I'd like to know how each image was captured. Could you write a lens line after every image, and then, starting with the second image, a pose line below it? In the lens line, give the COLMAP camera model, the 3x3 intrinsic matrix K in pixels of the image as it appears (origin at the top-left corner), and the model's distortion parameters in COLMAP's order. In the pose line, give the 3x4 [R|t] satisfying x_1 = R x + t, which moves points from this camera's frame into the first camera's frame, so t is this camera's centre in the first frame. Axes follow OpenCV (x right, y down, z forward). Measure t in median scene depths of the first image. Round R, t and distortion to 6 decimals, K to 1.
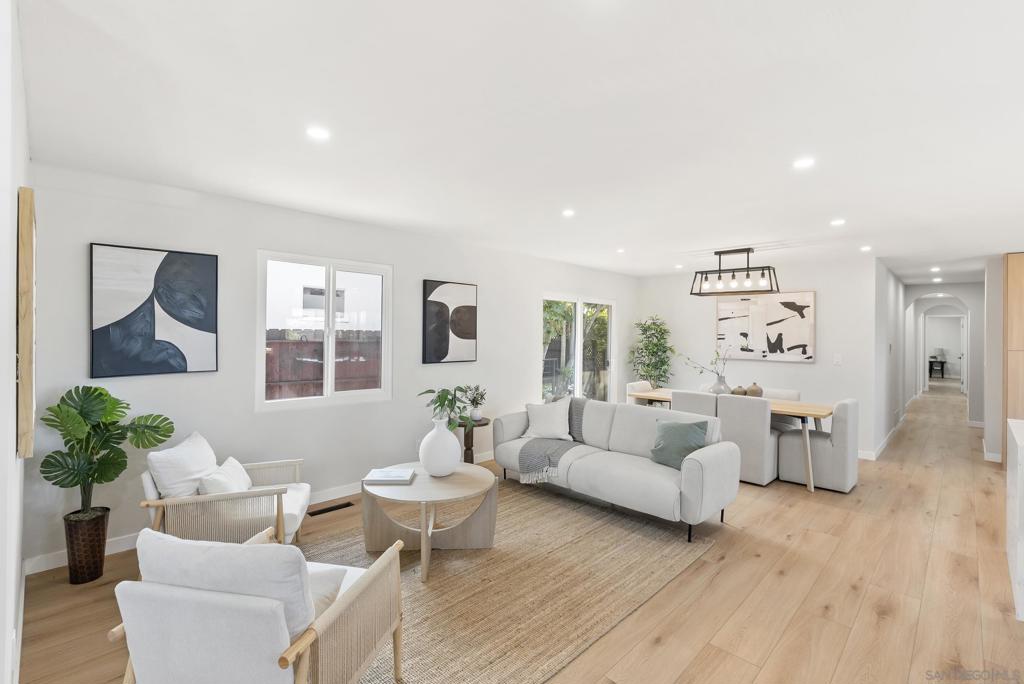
lens RADIAL K [[465.8, 0, 511.6], [0, 465.8, 333.7], [0, 0, 1]] dist [-0.001869, 0.000854]
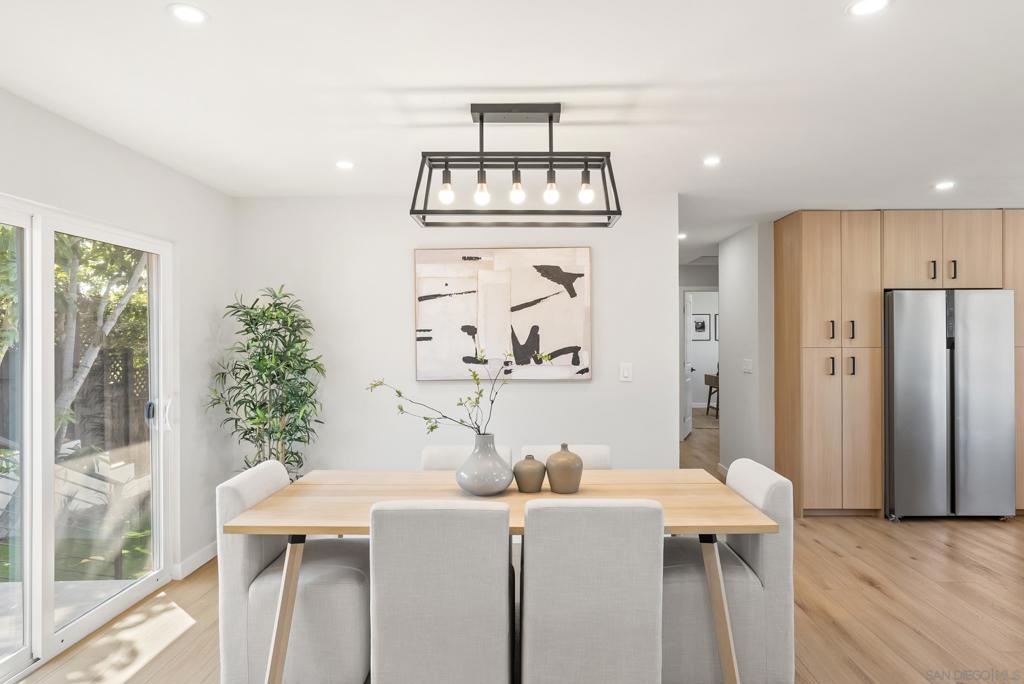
lens RADIAL K [[576.2, 0, 515.6], [0, 576.2, 335.7], [0, 0, 1]] dist [-0.000058, 0.000614]
pose [[0.727495, -0.012647, 0.685997, 0.122166], [0.012969, 0.999905, 0.004681, 0.006518], [-0.685991, 0.005491, 0.727590, 0.545319]]
